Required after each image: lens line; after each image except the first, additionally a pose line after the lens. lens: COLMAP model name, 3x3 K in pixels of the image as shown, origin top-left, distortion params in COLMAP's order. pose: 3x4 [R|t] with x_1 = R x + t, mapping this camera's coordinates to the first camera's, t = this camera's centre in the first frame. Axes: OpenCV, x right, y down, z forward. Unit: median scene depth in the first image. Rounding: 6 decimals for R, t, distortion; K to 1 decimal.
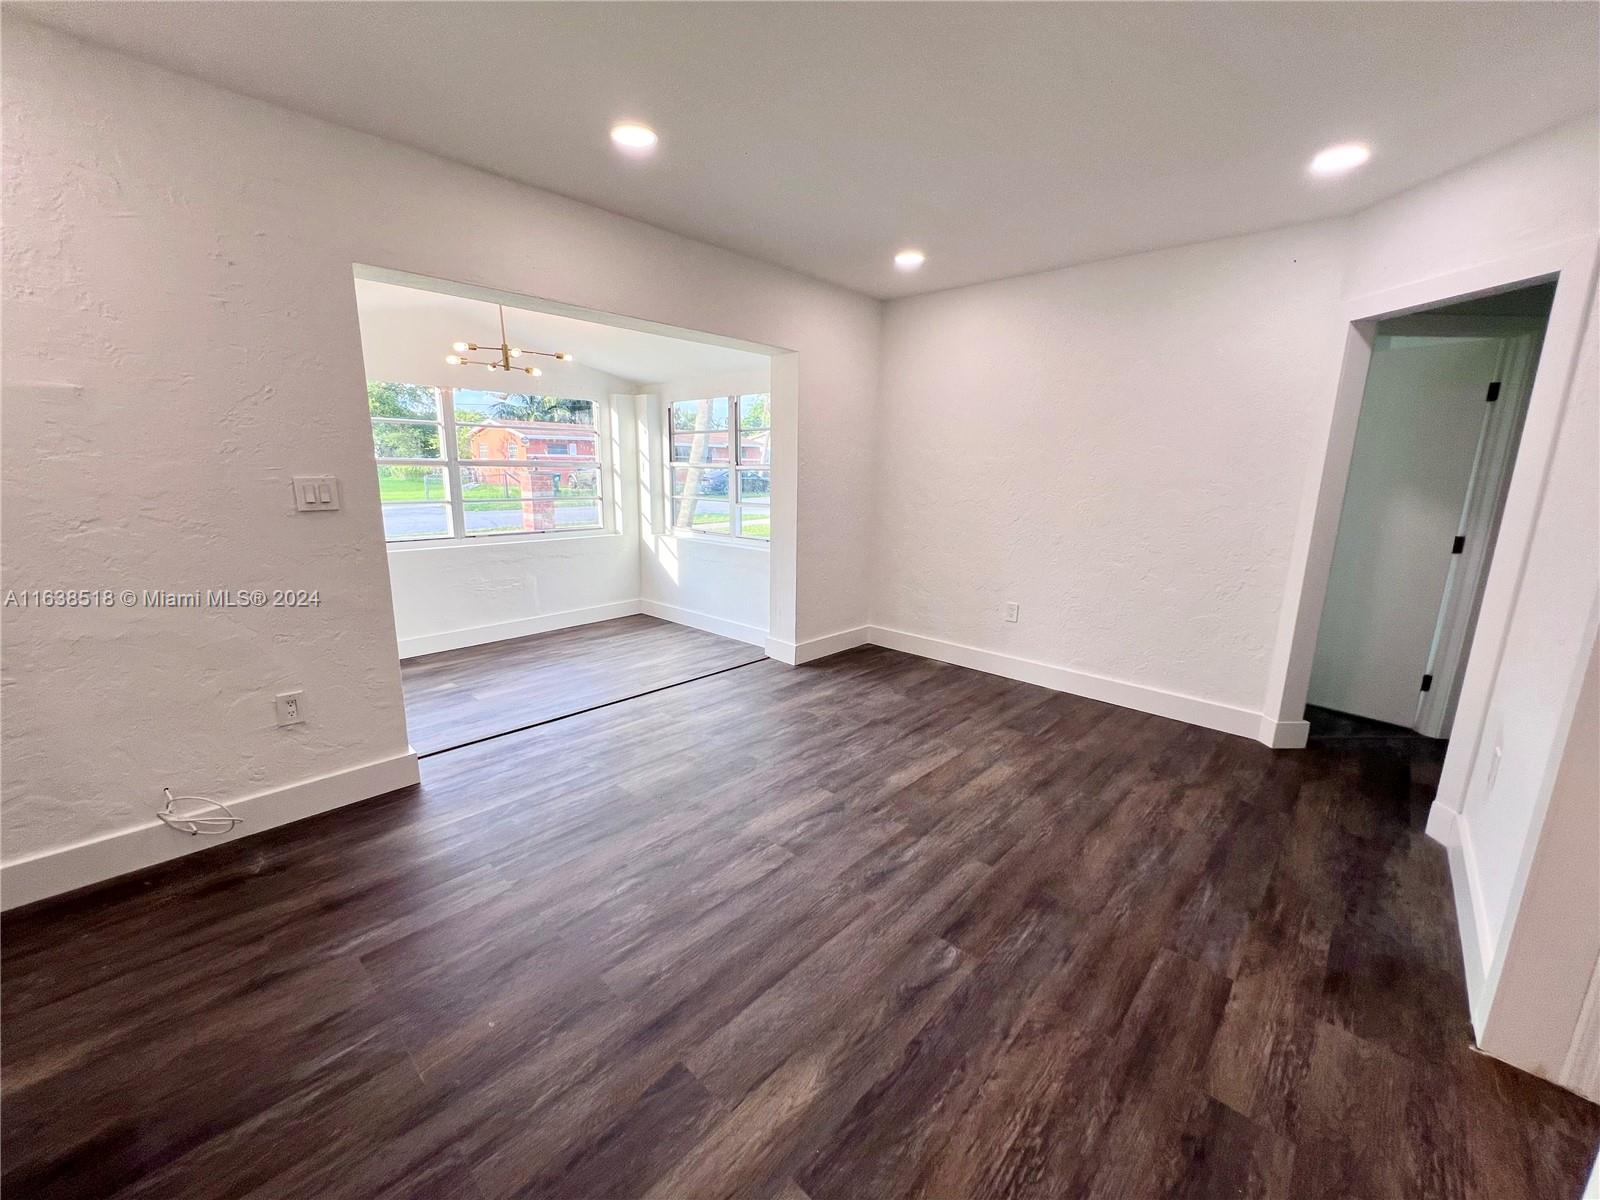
lens RADIAL K [[639.0, 0, 800.0], [0, 639.0, 600.0], [0, 0, 1]] dist [-0.000164, 0.000425]
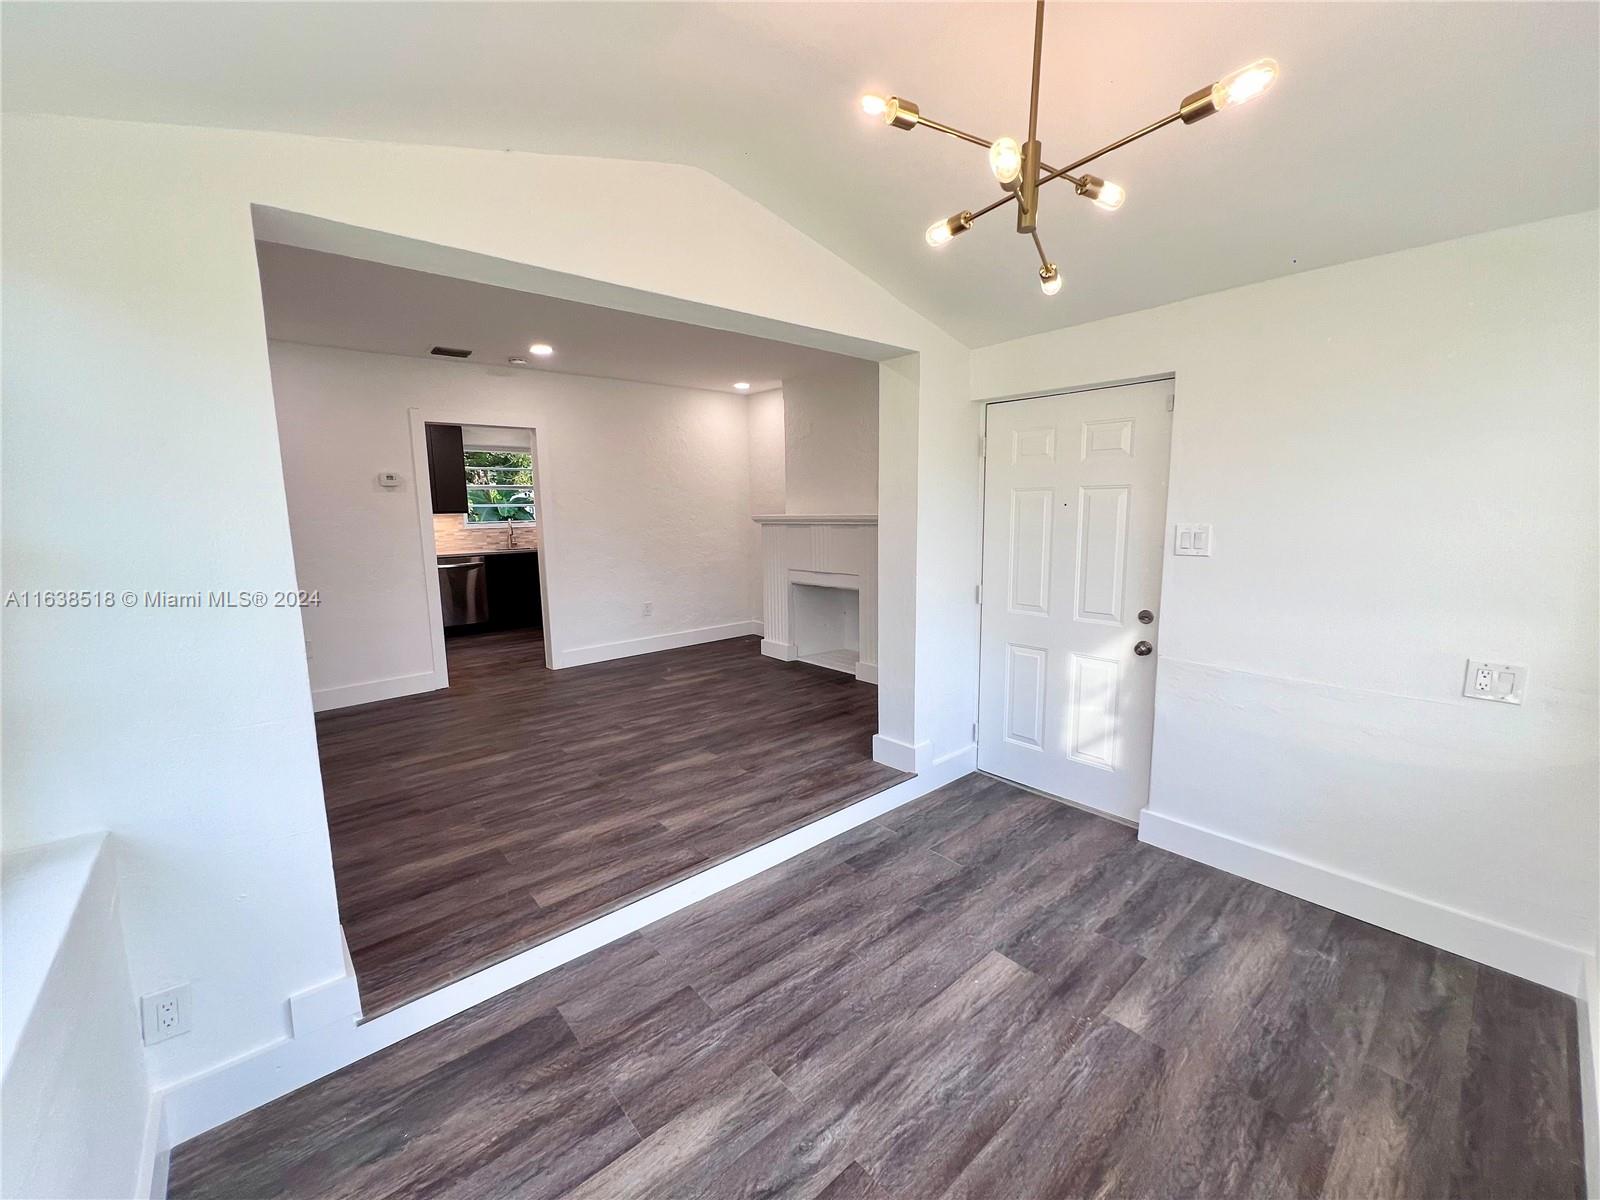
lens RADIAL K [[639.0, 0, 800.0], [0, 639.0, 600.0], [0, 0, 1]] dist [-0.000164, 0.000425]
pose [[-0.994502, -0.015506, 0.103566, -0.702938], [0.021747, 0.936836, 0.349092, -0.546567], [-0.102437, 0.349424, -0.931348, 2.527811]]
